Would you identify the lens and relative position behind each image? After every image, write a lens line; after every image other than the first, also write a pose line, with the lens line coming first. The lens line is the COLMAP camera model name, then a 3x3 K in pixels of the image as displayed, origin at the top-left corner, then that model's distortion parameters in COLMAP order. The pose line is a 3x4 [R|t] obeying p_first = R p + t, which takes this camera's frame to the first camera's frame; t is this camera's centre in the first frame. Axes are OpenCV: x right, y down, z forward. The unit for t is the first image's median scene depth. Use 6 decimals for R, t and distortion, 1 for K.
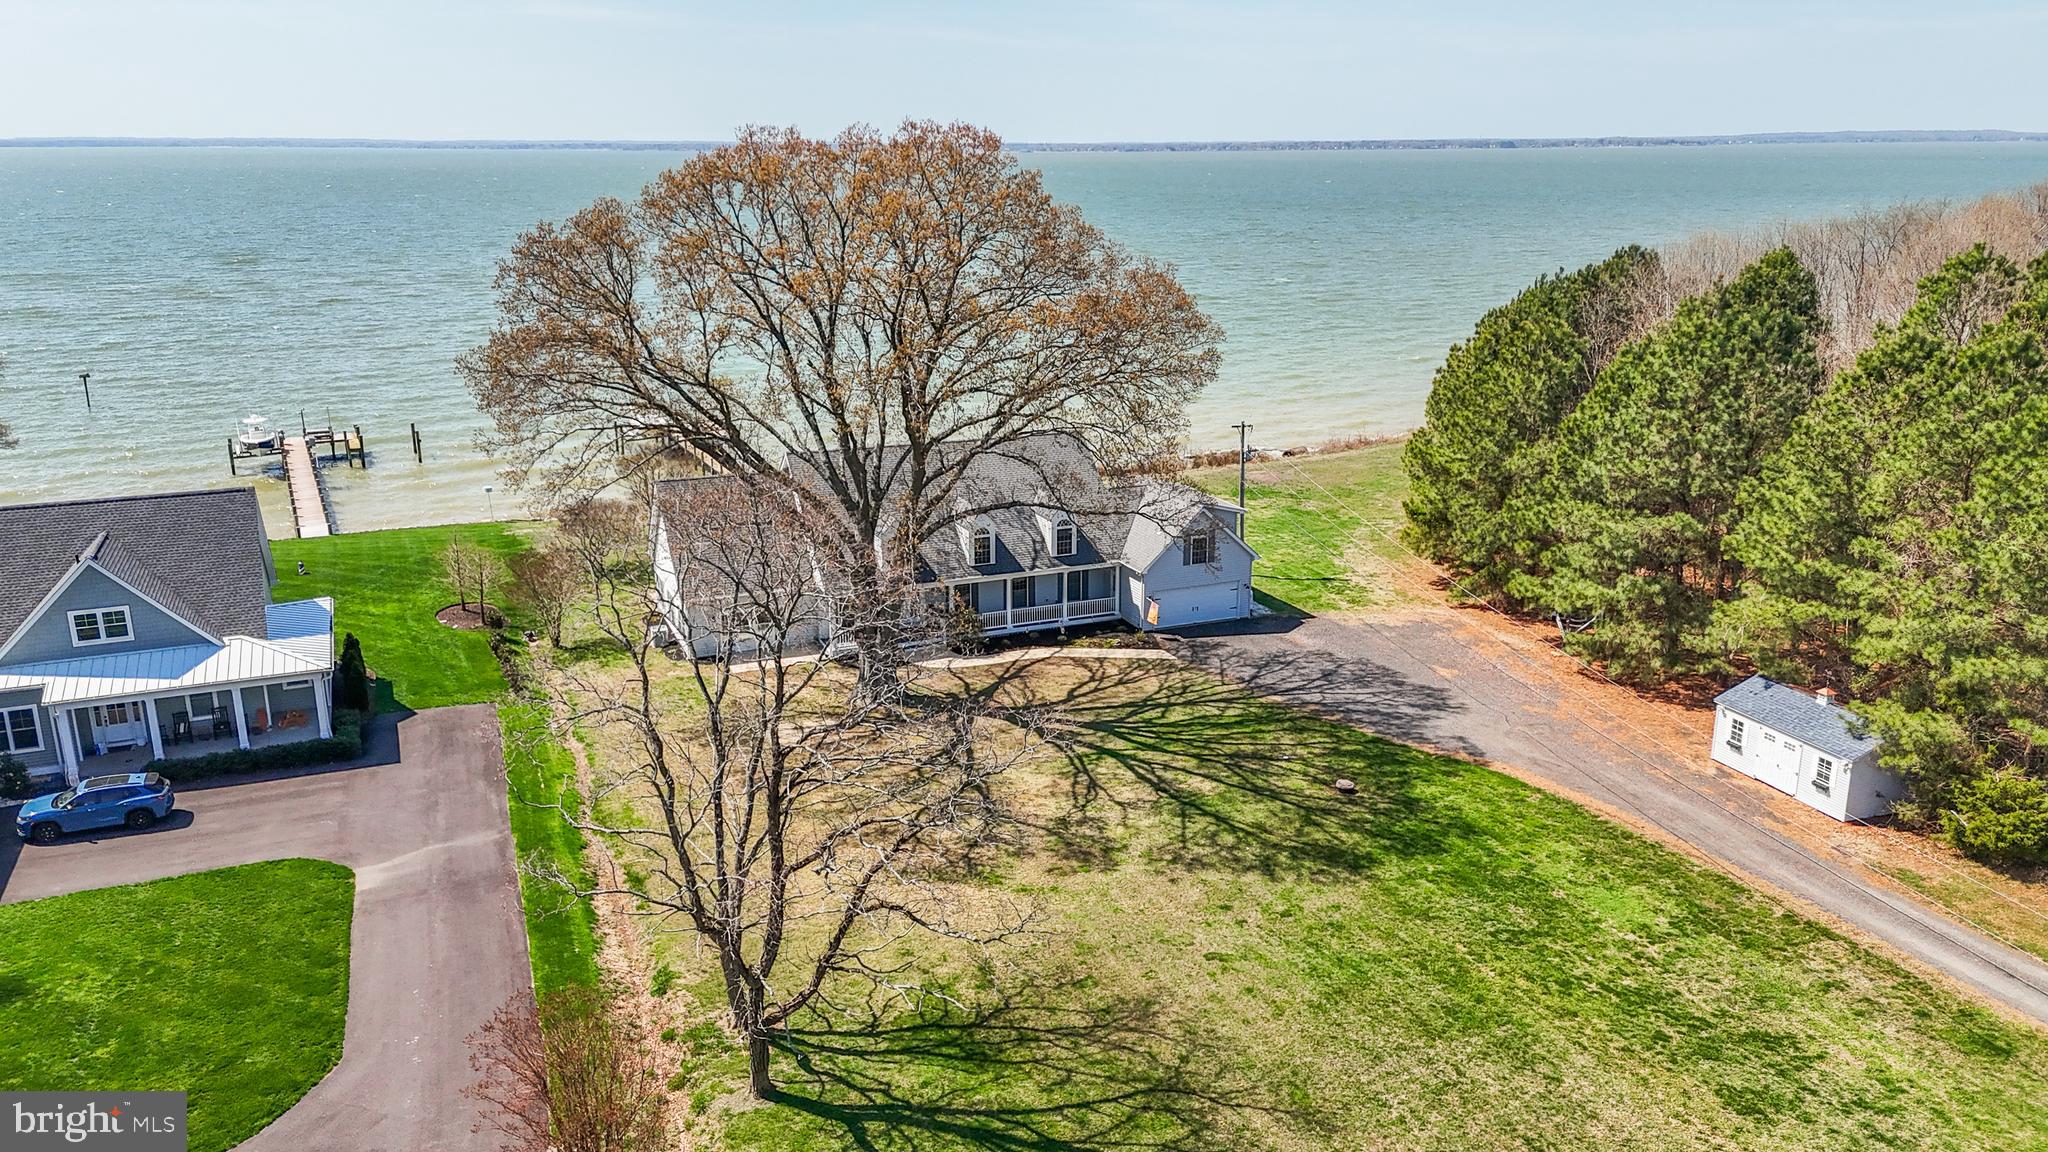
lens RADIAL K [[1500.4, 0, 1030.5], [0, 1500.4, 572.6], [0, 0, 1]] dist [0.075358, -0.064856]
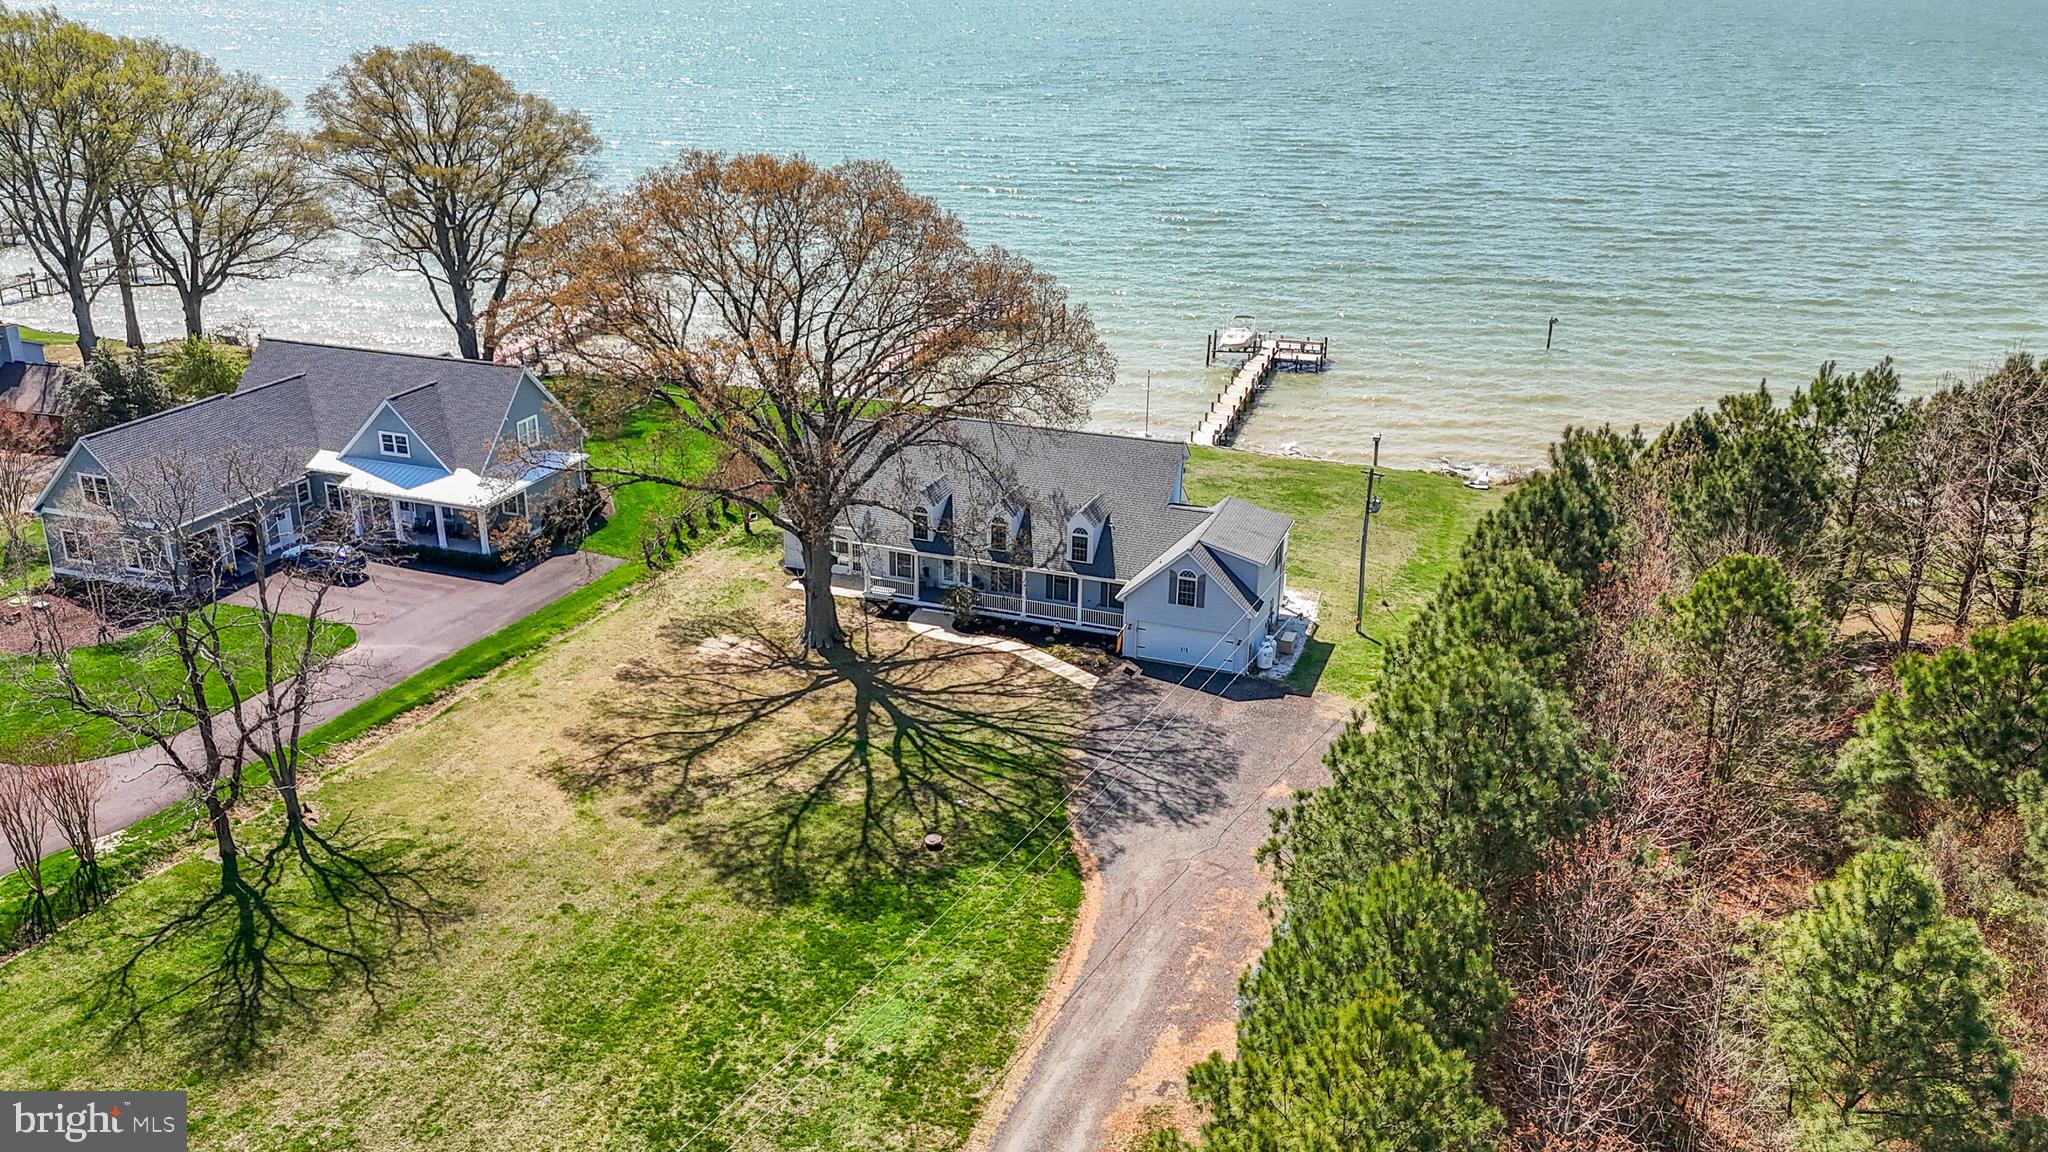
lens RADIAL K [[1613.4, 0, 1024.0], [0, 1613.4, 576.0], [0, 0, 1]] dist [0.079823, -0.078235]
pose [[0.735572, 0.257117, -0.626758, 0.886054], [-0.198670, 0.966370, 0.163275, -0.225100], [0.647661, 0.004418, 0.761916, 0.183338]]
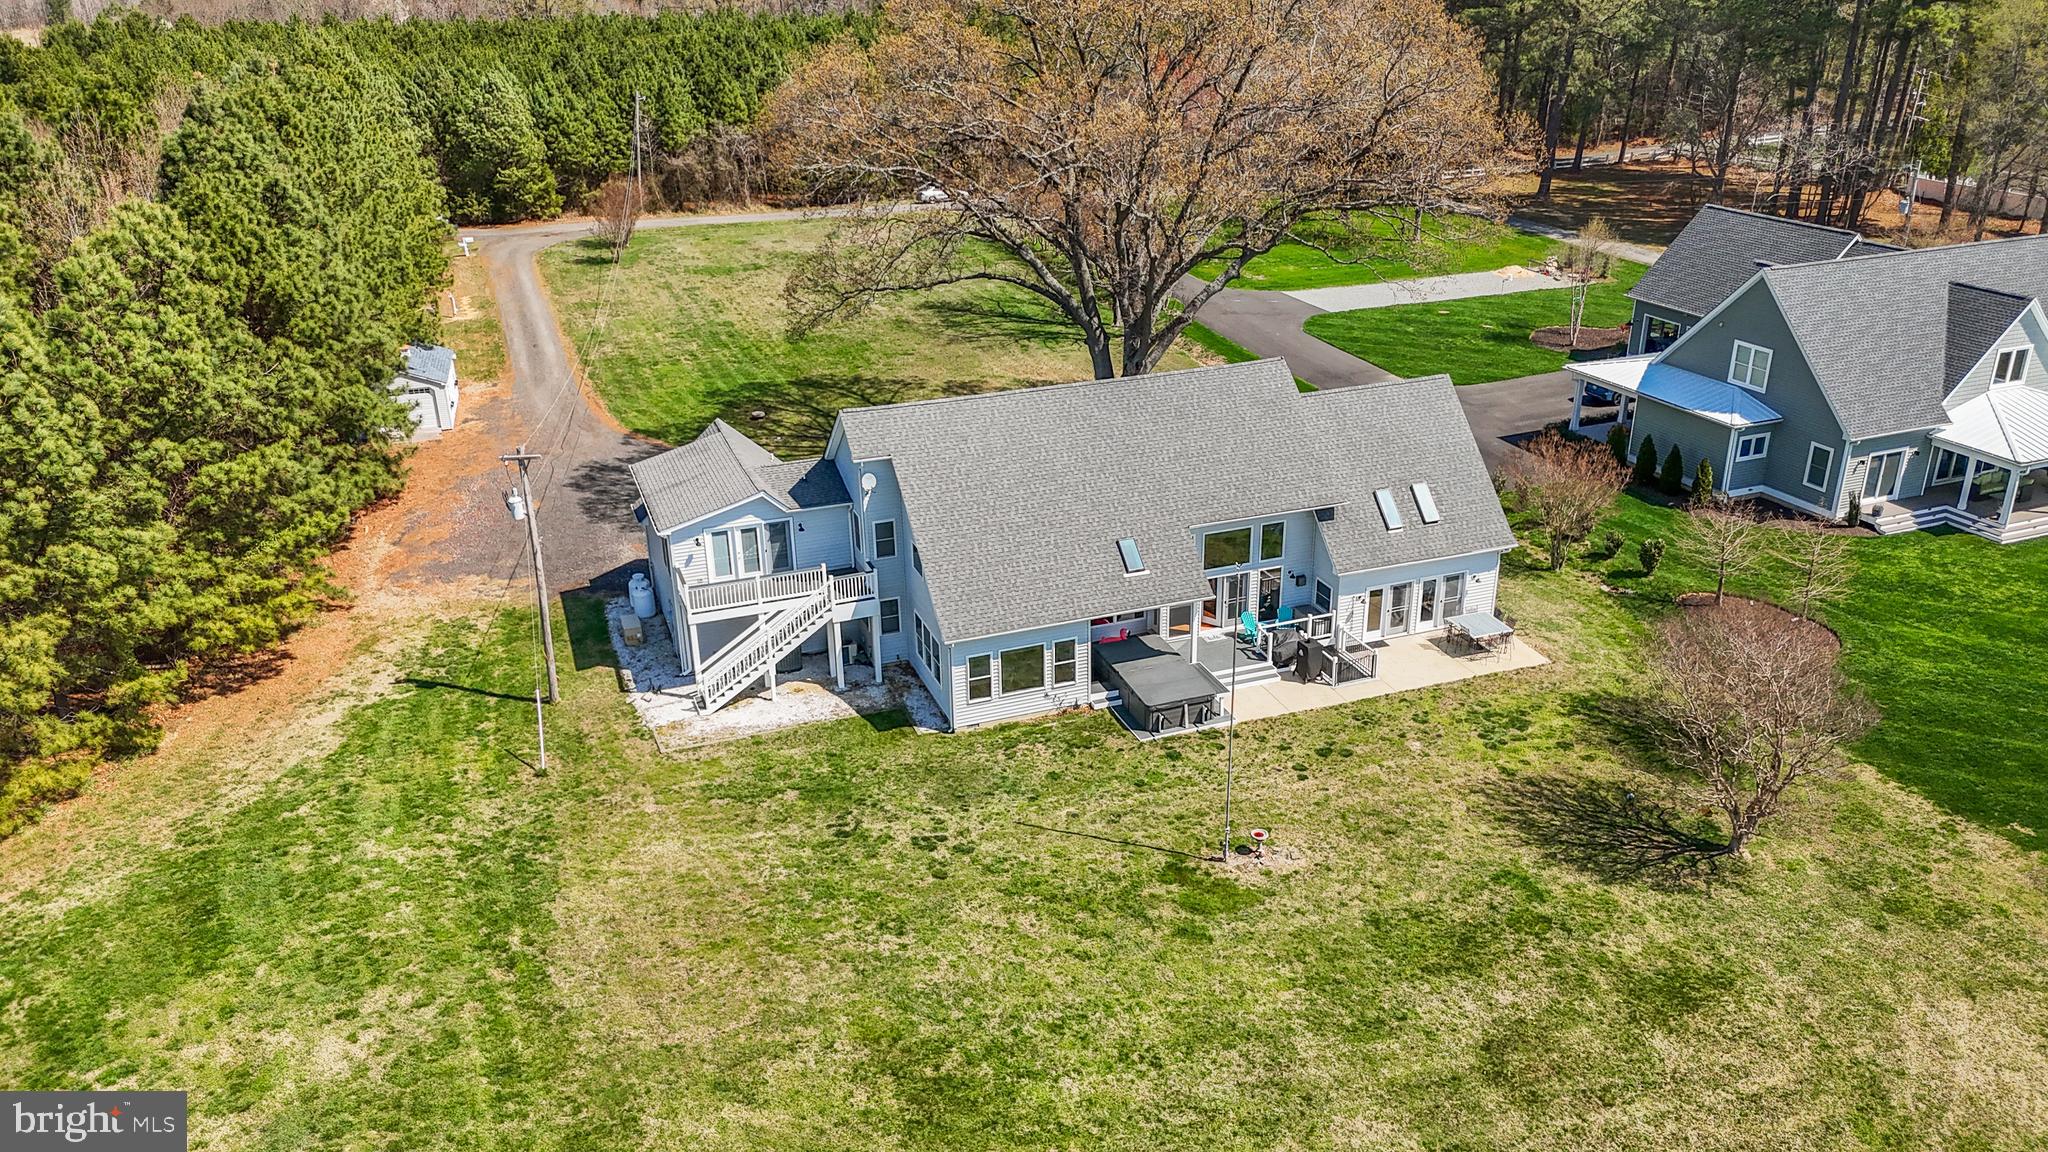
lens RADIAL K [[1500.4, 0, 1030.5], [0, 1500.4, 572.6], [0, 0, 1]] dist [0.075358, -0.064856]
pose [[-0.998953, 0.000464, 0.045736, -0.096446], [0.028919, 0.781113, 0.623720, -0.577606], [-0.035435, 0.624390, -0.780309, 2.093799]]
